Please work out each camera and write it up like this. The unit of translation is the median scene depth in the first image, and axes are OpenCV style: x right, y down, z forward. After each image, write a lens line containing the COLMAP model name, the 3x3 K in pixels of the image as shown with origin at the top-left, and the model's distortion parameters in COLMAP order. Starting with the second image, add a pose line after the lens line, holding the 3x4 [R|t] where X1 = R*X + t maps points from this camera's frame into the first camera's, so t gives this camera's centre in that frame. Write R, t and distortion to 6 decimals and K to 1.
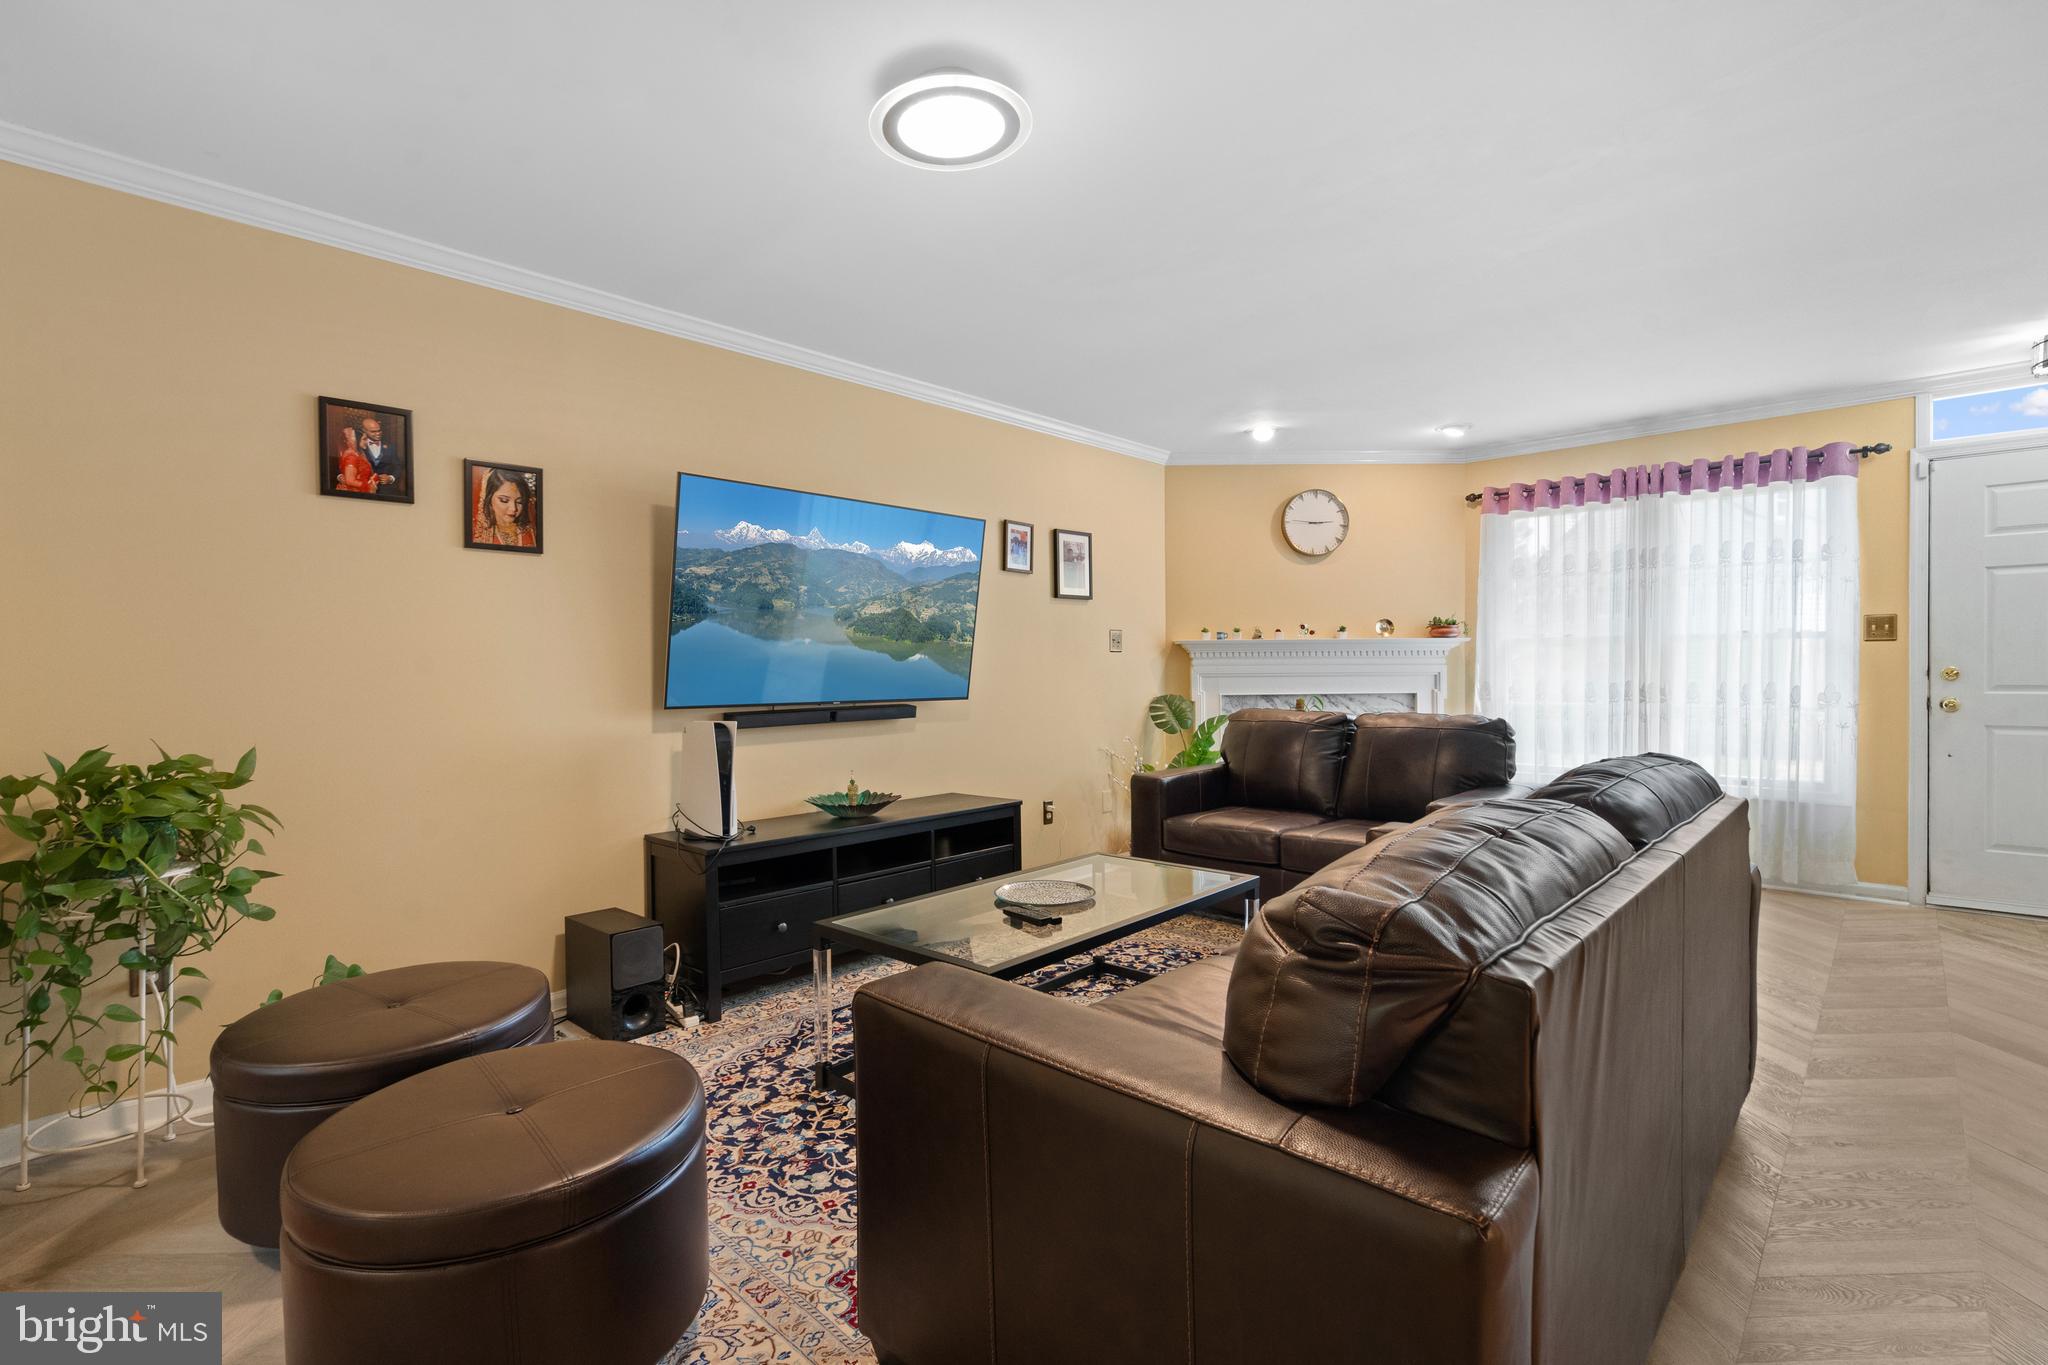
lens RADIAL K [[934.0, 0, 1028.5], [0, 934.0, 698.5], [0, 0, 1]] dist [-0.005911, 0.002780]
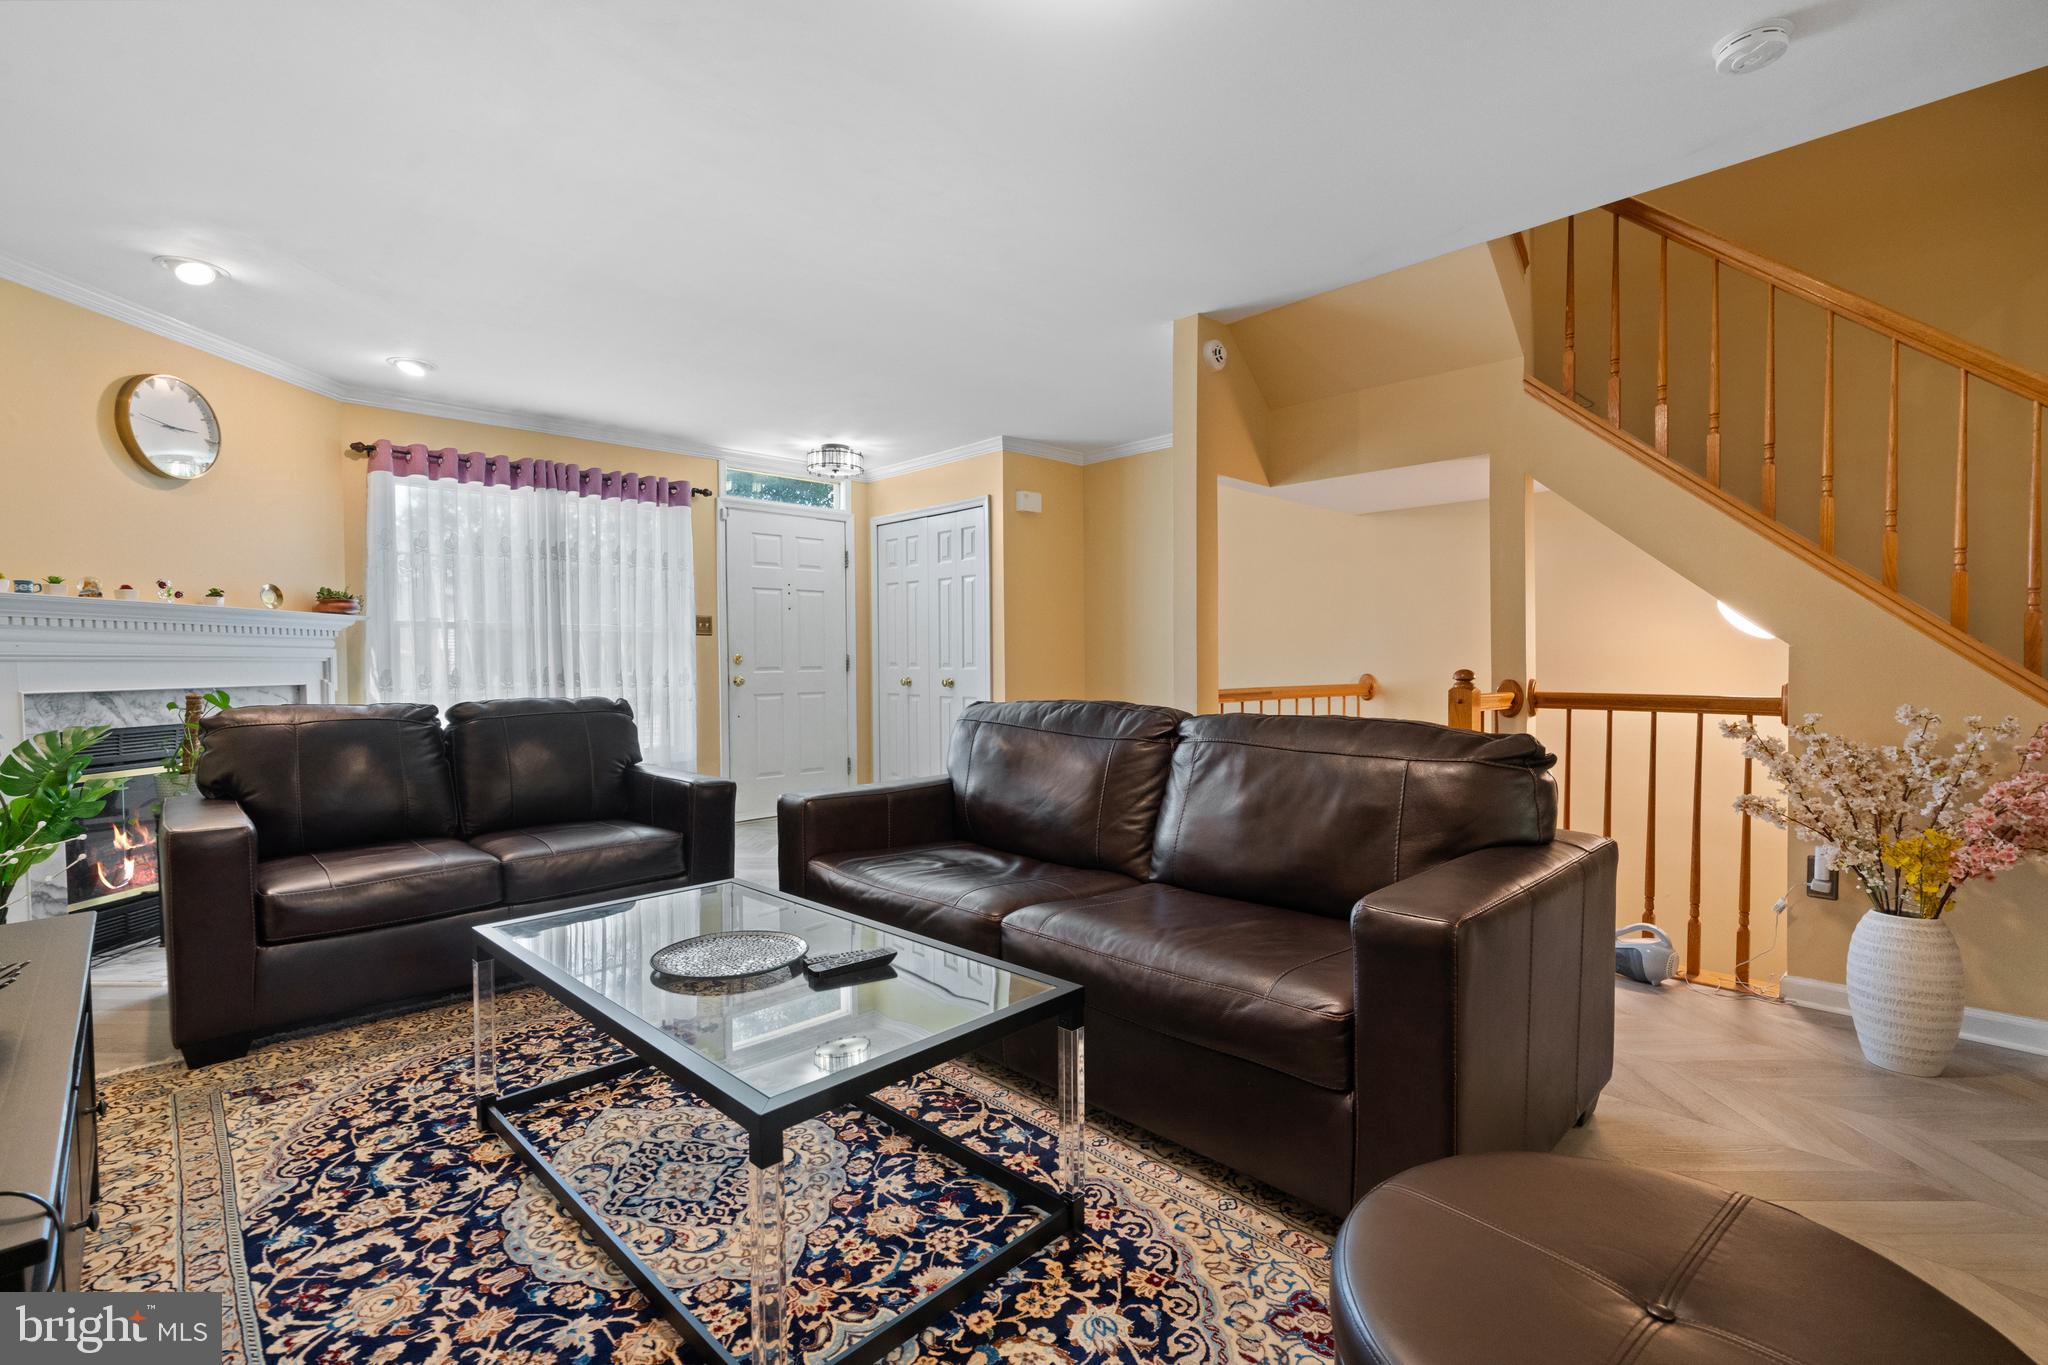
lens RADIAL K [[934.0, 0, 1016.2], [0, 934.0, 686.9], [0, 0, 1]] dist [-0.005911, 0.002780]
pose [[0.040446, -0.016180, 0.999051, -0.446117], [0.041976, 0.999014, 0.014480, 0.012823], [-0.998300, 0.041350, 0.041085, 0.535030]]
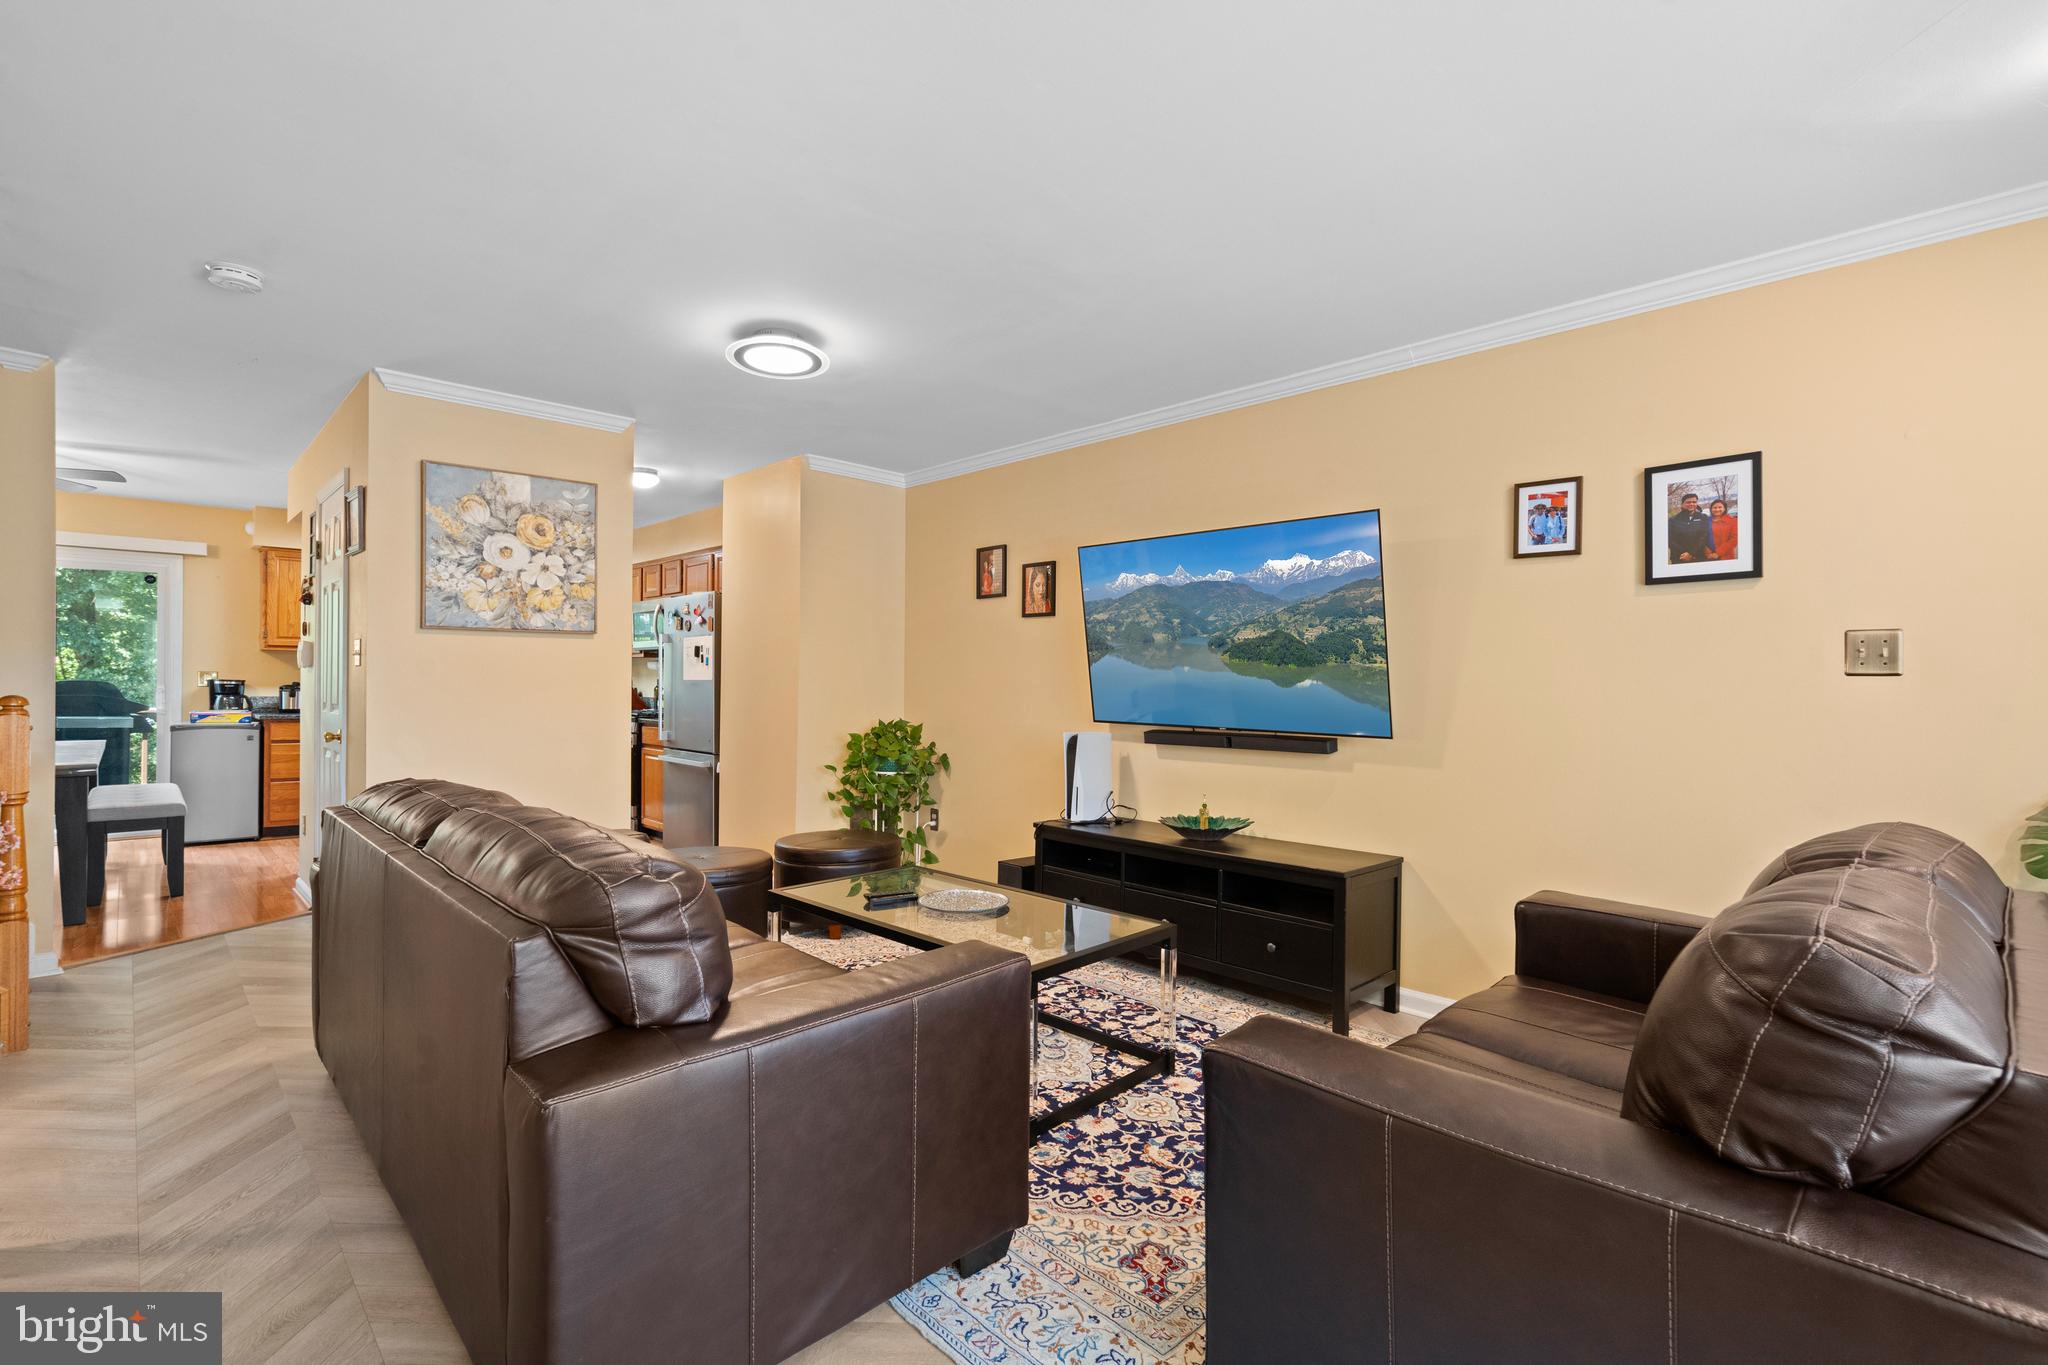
lens RADIAL K [[934.0, 0, 1024.1], [0, 934.0, 676.6], [0, 0, 1]] dist [-0.005911, 0.002780]
pose [[-0.031128, -0.000390, -0.999515, 0.782823], [-0.040863, 0.999164, 0.000882, -0.041178], [0.998680, 0.040871, -0.031118, 0.767669]]
